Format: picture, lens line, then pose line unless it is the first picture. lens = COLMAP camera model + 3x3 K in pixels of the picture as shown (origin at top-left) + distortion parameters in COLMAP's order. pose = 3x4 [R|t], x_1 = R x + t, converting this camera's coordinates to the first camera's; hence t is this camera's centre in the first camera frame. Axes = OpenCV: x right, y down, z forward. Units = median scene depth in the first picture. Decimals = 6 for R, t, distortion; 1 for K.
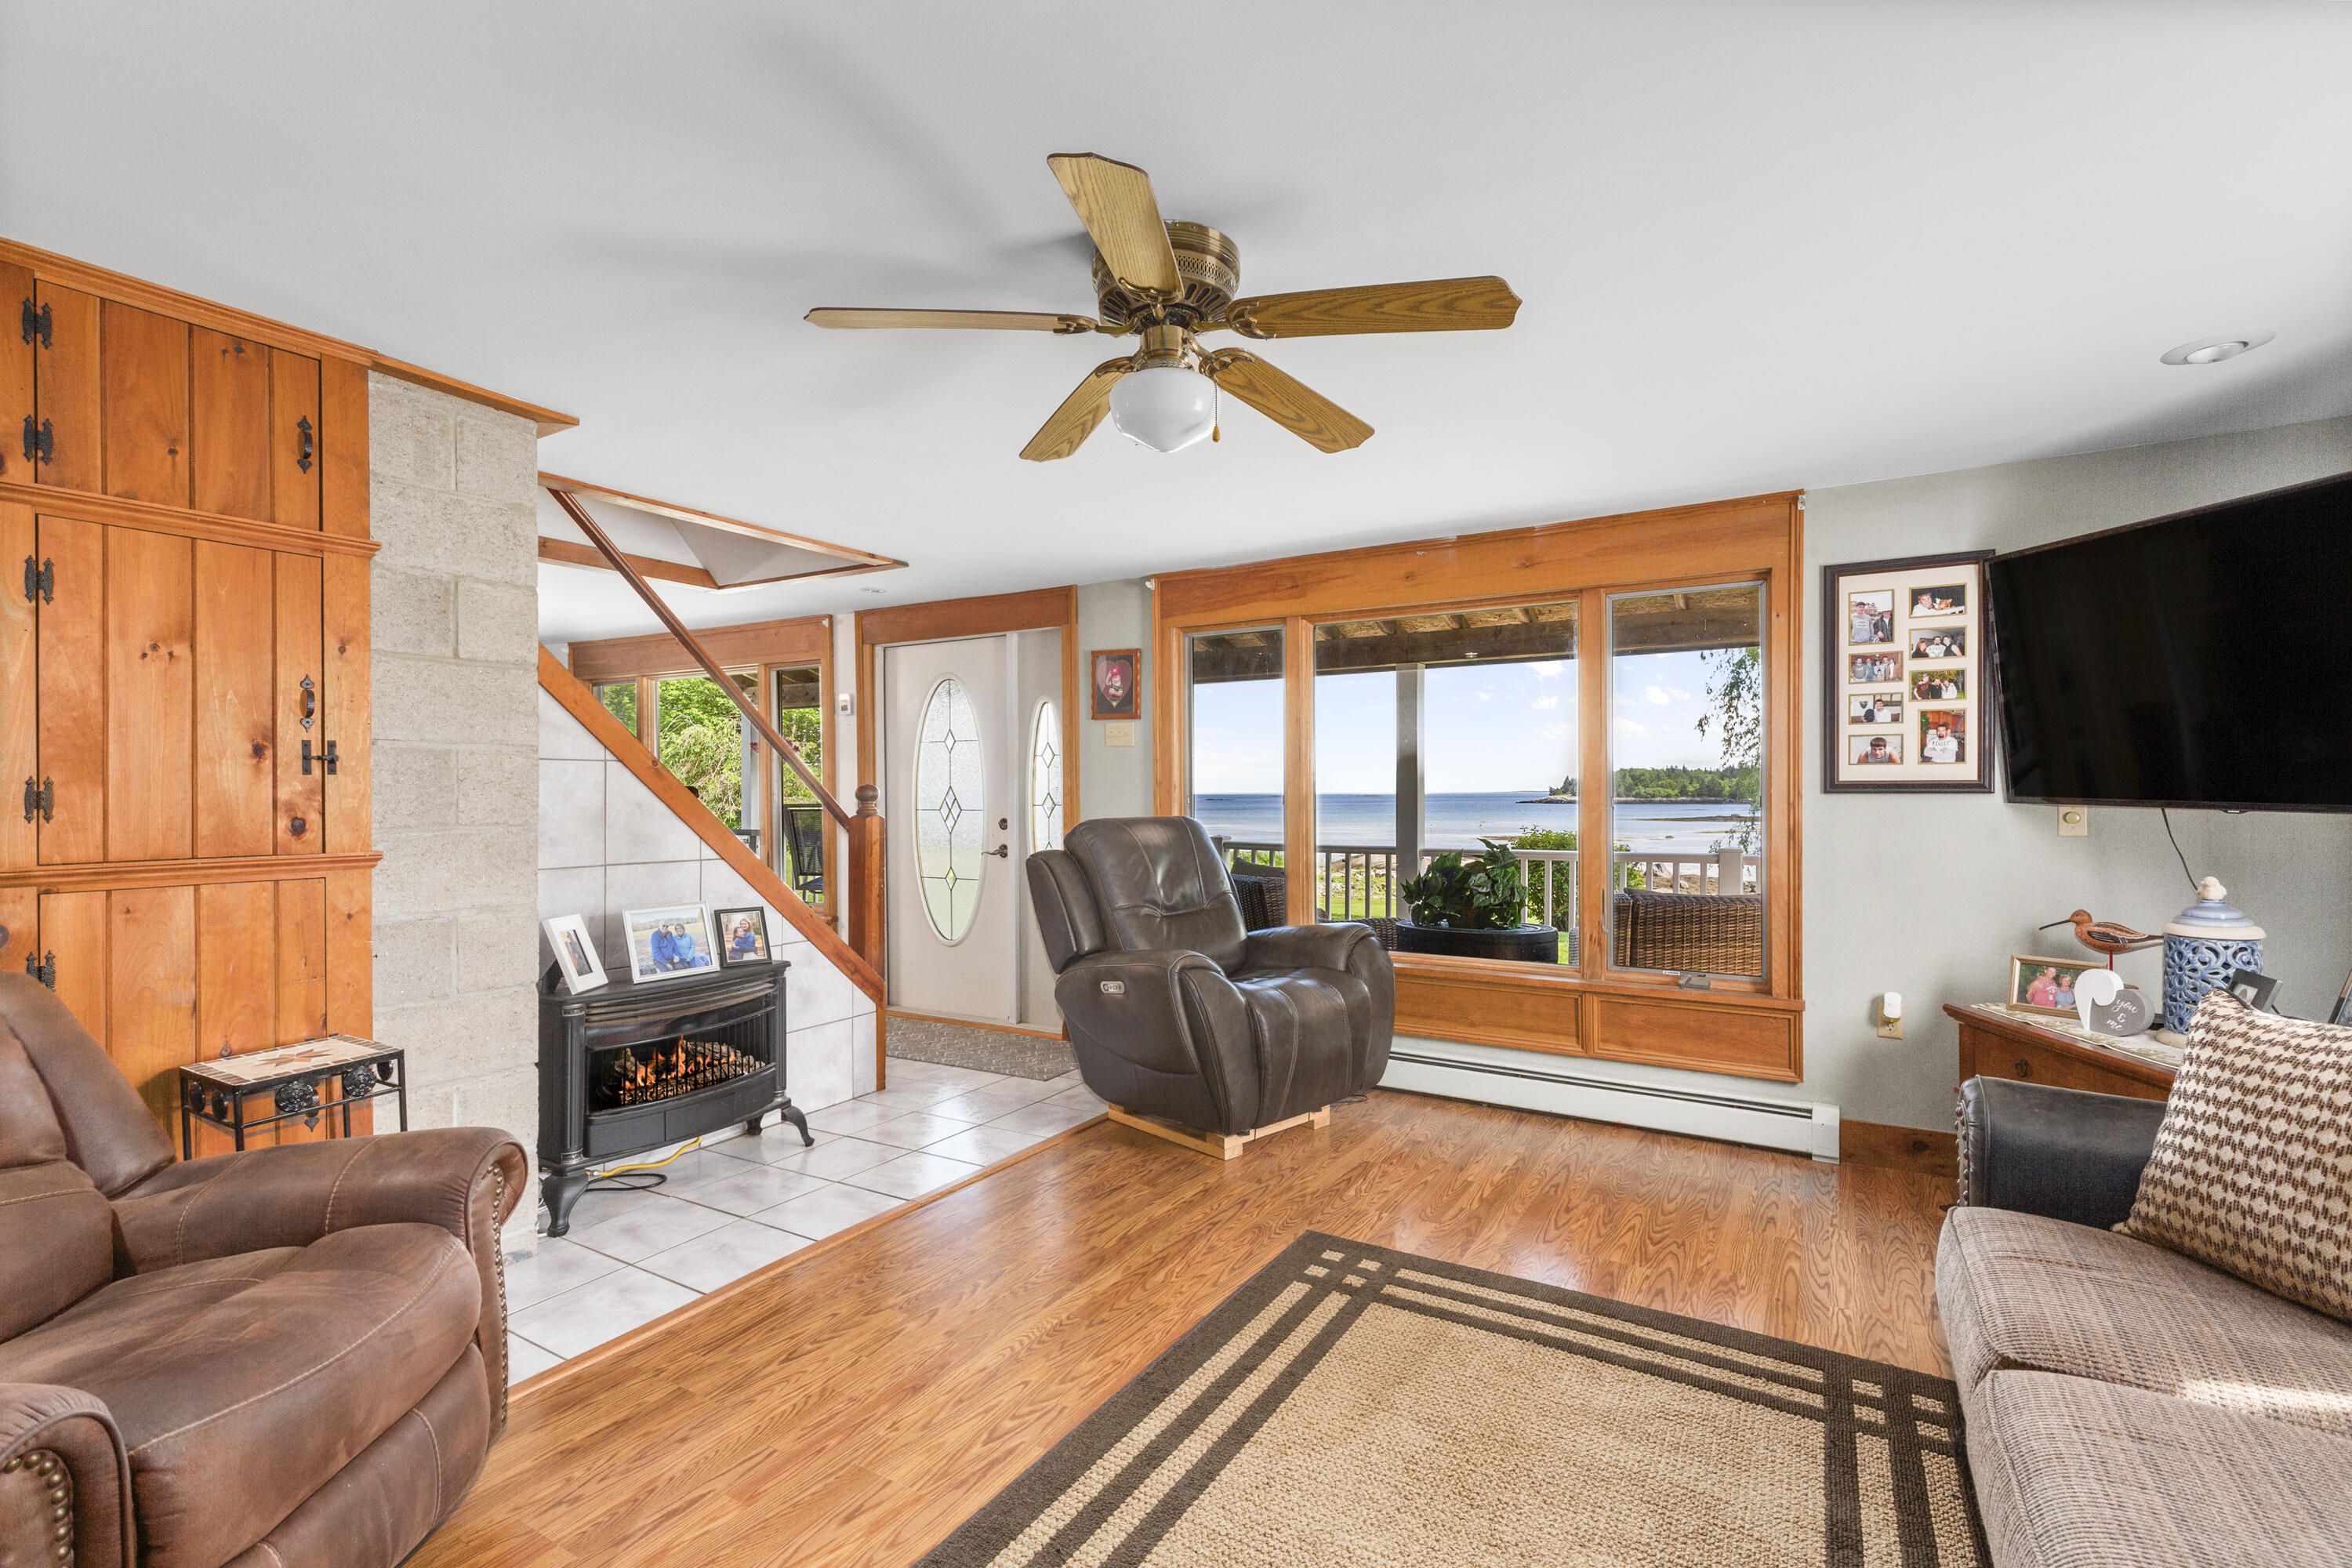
lens RADIAL K [[1062.6, 0, 1153.1], [0, 1062.6, 807.8], [0, 0, 1]] dist [0.016756, -0.000392]
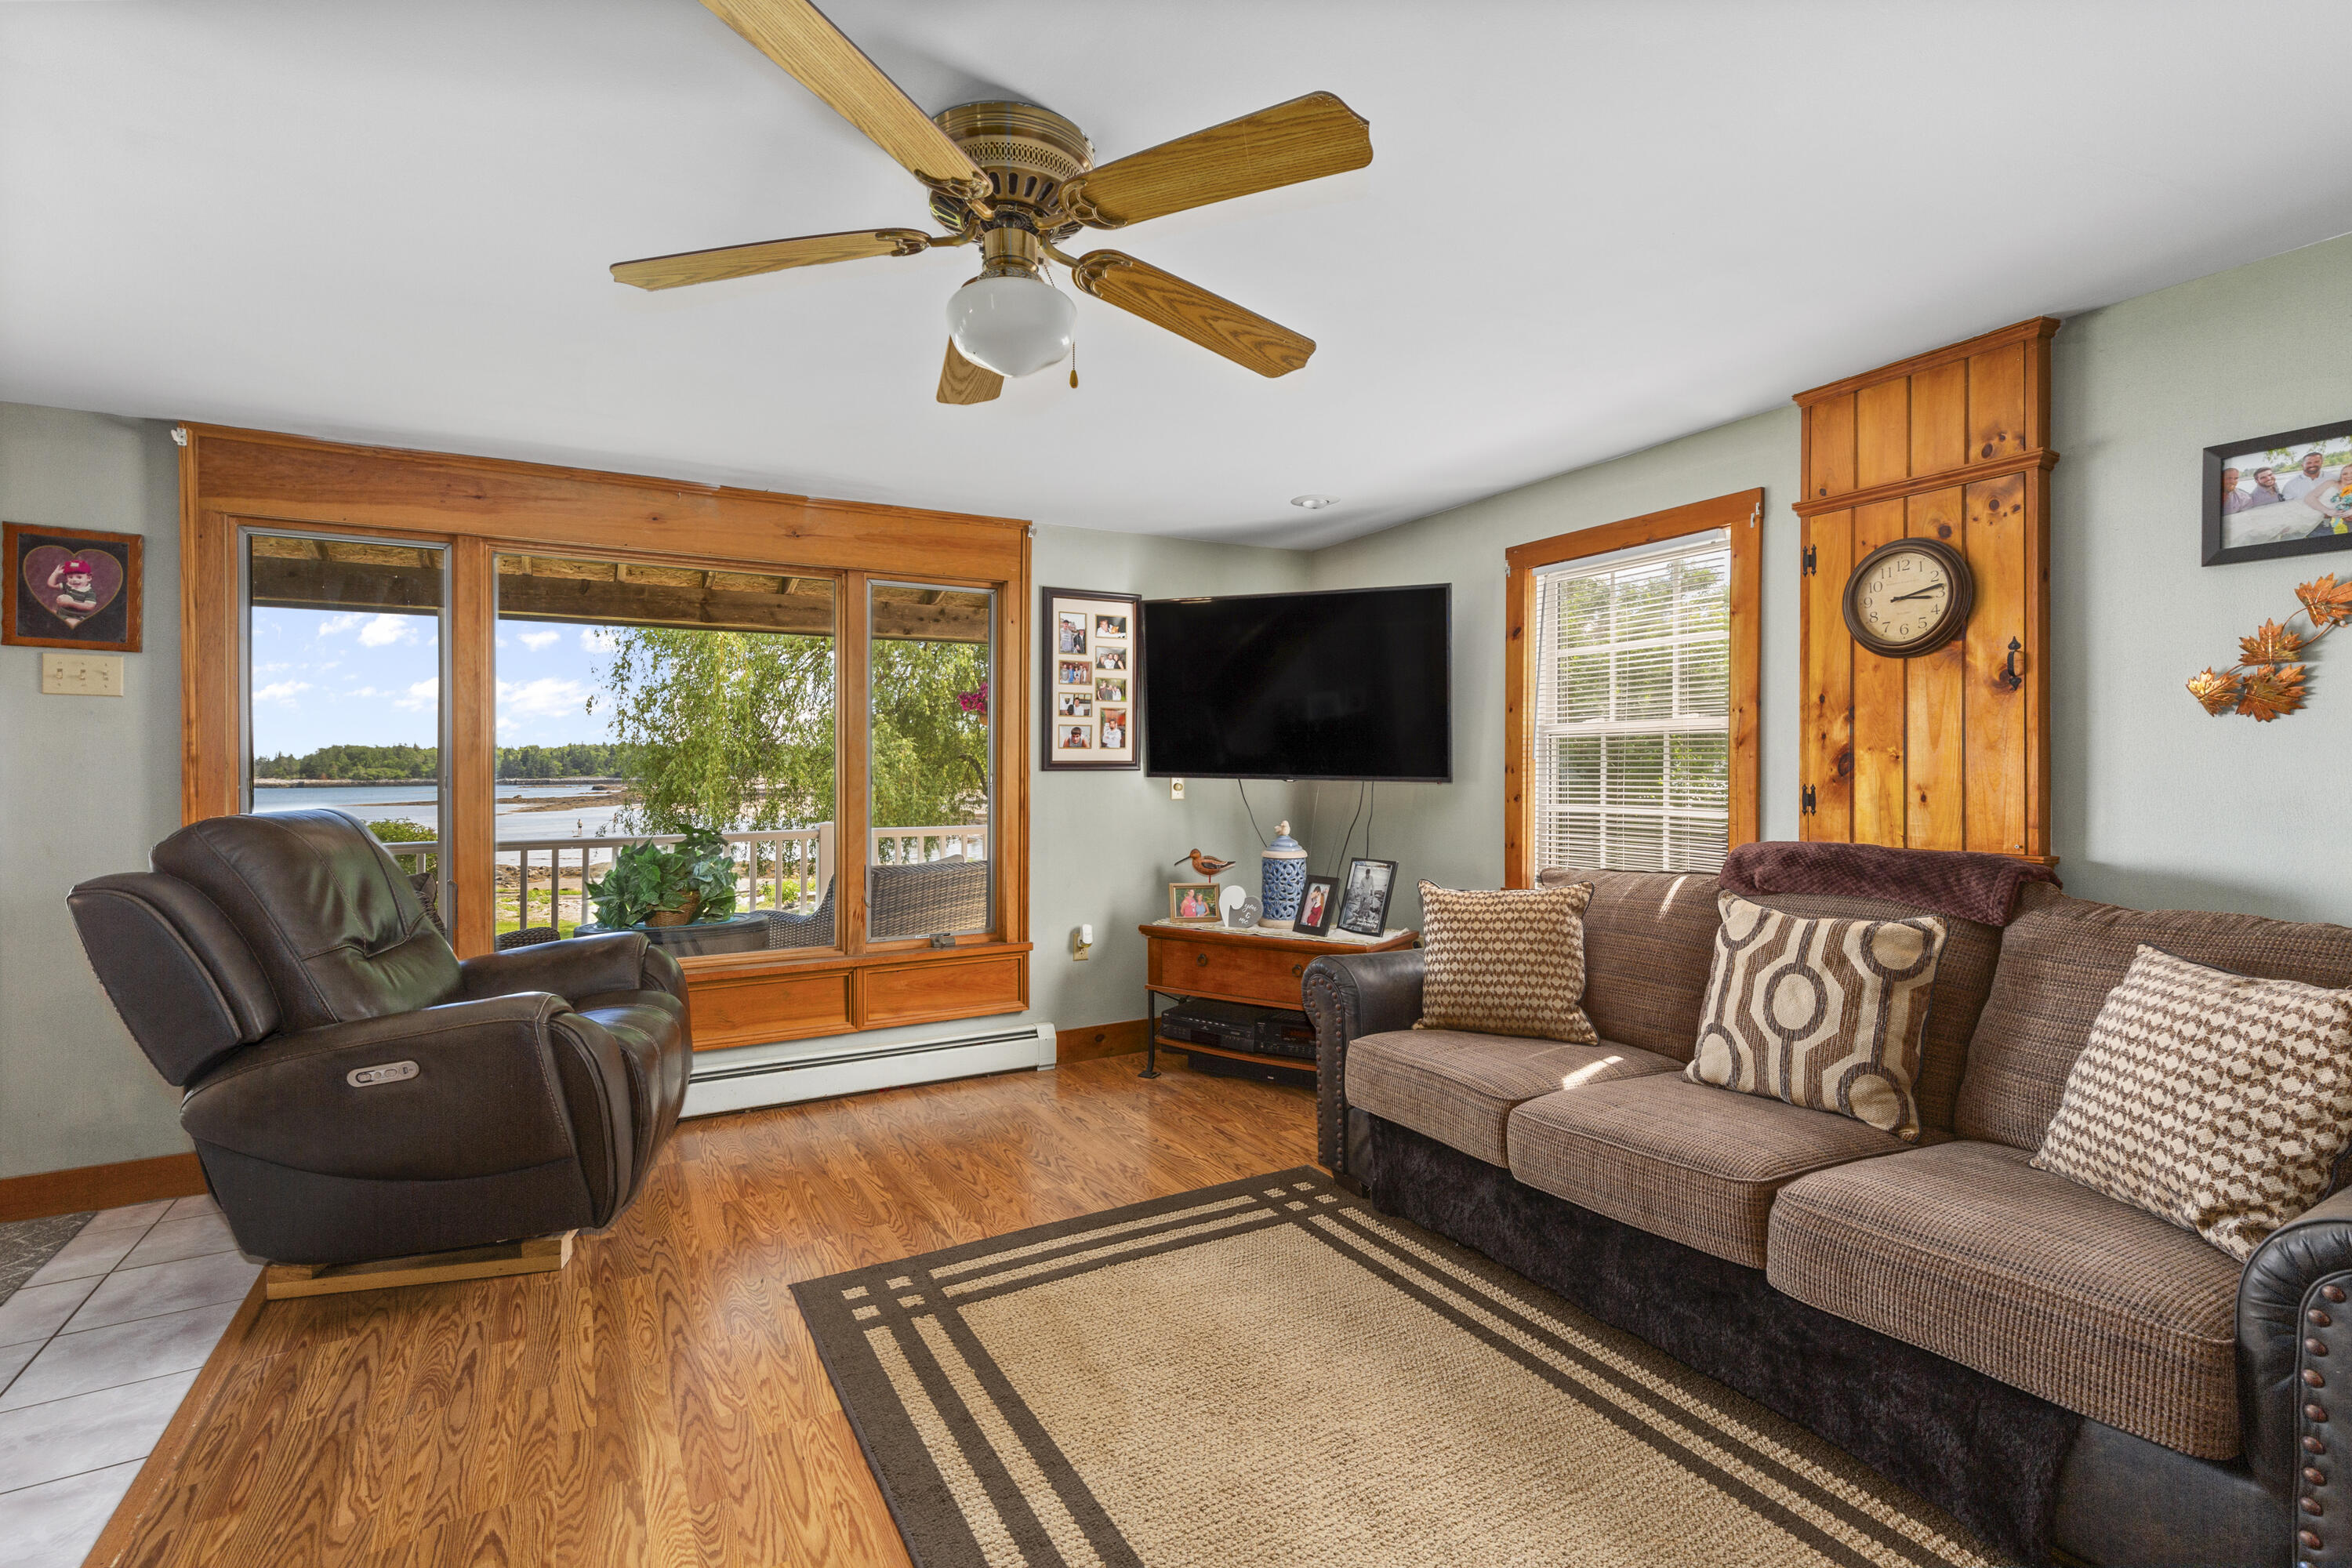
lens RADIAL K [[1089.6, 0, 1176.0], [0, 1089.6, 784.0], [0, 0, 1]] dist [0.015653, -0.000591]
pose [[0.482125, -0.012964, 0.876006, -0.411222], [0.016880, 0.999842, 0.005507, -0.003011], [-0.875940, 0.012131, 0.482268, 0.267275]]
